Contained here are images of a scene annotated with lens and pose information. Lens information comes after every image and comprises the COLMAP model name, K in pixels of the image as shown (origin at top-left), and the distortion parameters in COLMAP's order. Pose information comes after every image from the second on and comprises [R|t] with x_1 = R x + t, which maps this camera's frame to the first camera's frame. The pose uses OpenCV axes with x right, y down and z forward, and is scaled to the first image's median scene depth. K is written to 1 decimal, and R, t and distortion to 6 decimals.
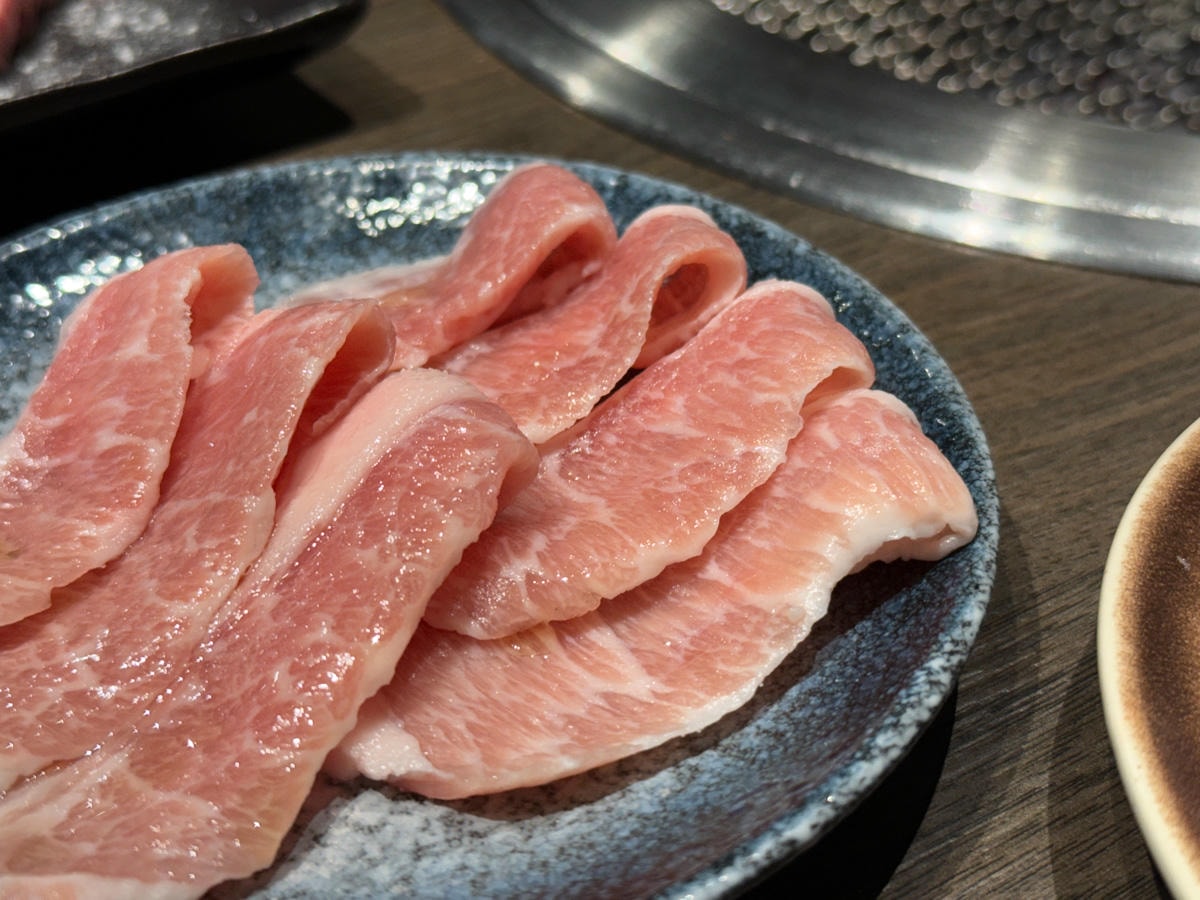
lens RADIAL K [[1795.6, 0, 600.0], [0, 1795.6, 451.0], [0, 0, 1]] dist [-0.000202, 0.000000]
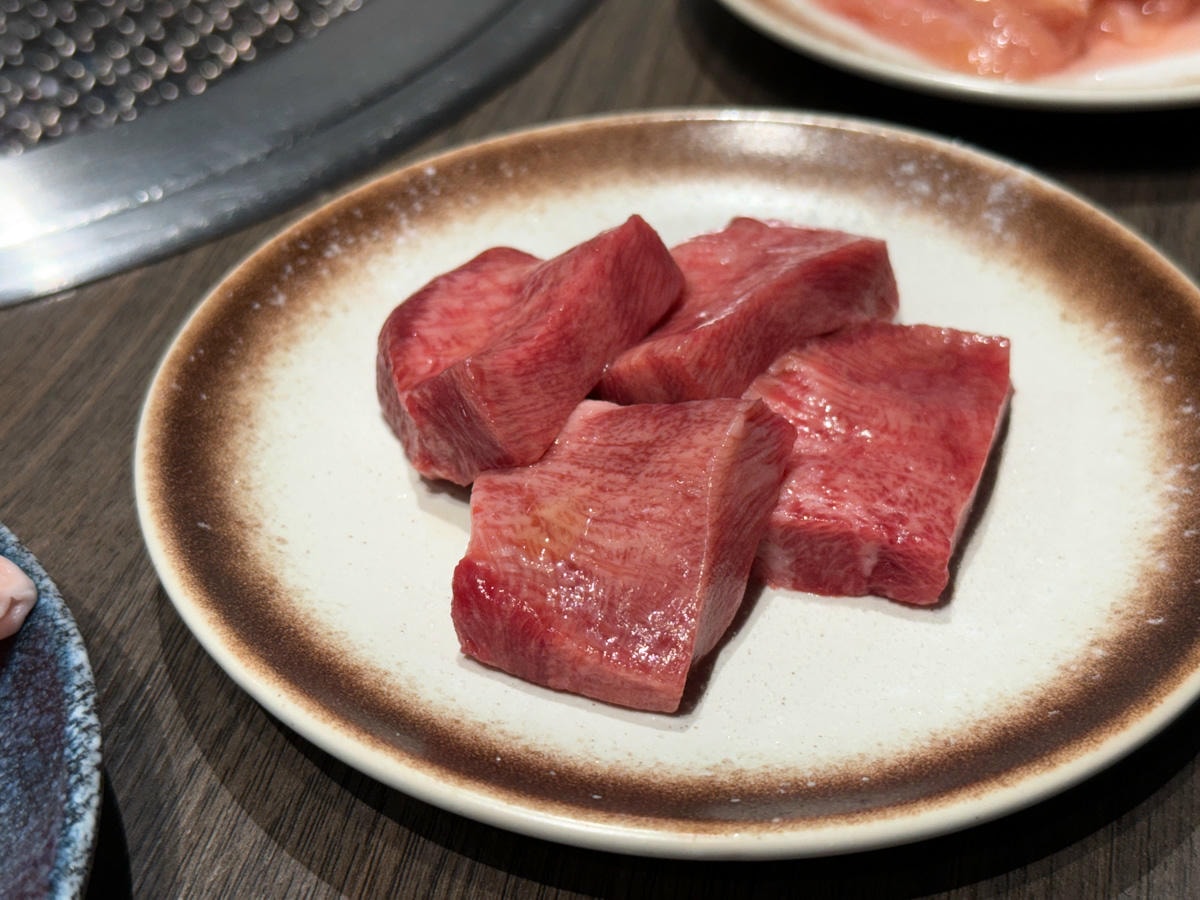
lens RADIAL K [[1795.6, 0, 596.2], [0, 1795.6, 456.5], [0, 0, 1]] dist [-0.000202, 0.000000]
pose [[0.695346, -0.450890, 0.559635, -0.127909], [0.435524, 0.883800, 0.170926, -0.065547], [-0.571675, 0.124882, 0.810921, -0.089103]]
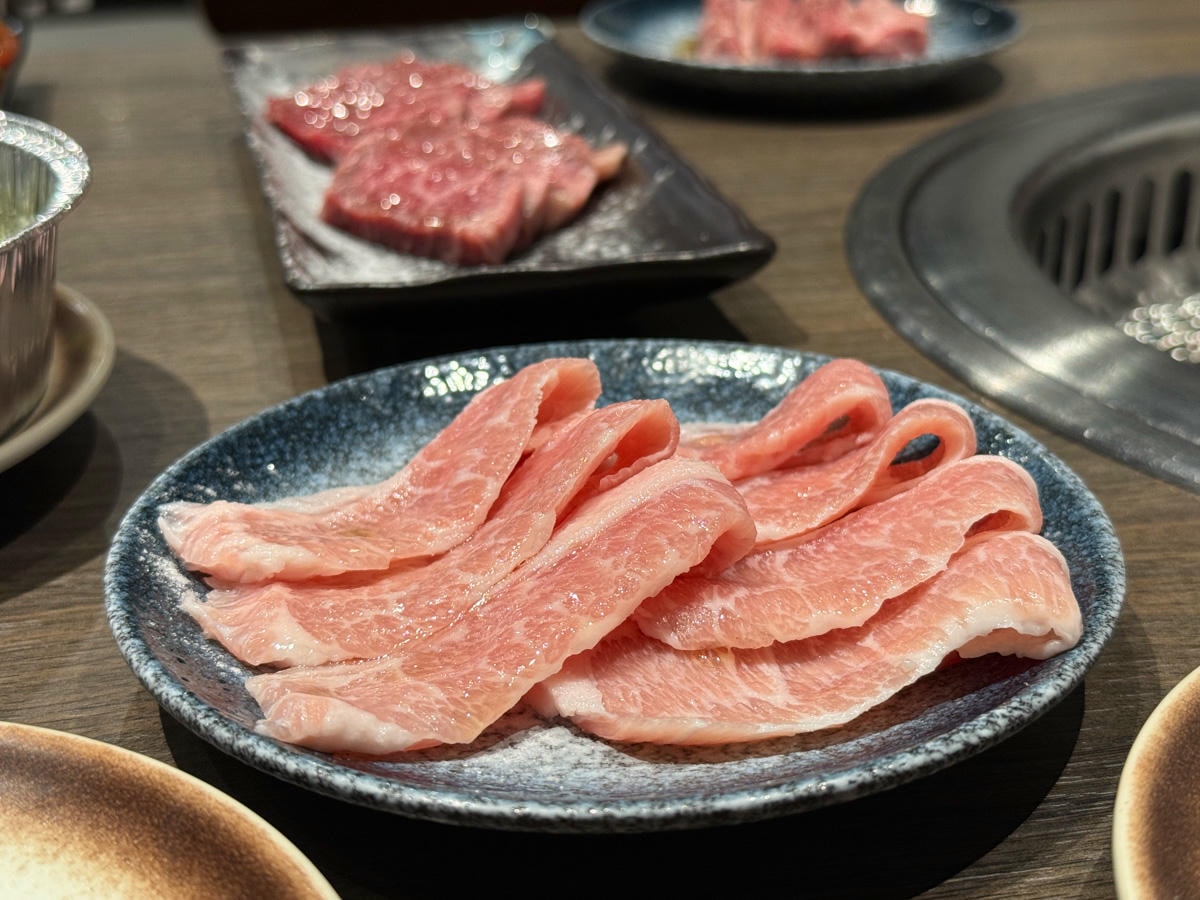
lens RADIAL K [[1795.6, 0, 595.0], [0, 1795.6, 452.9], [0, 0, 1]] dist [-0.000202, 0.000000]
pose [[0.935302, 0.162970, -0.314087, 0.266782], [-0.226551, 0.957644, -0.177742, 0.215443], [0.271817, 0.237400, 0.932608, -0.268230]]
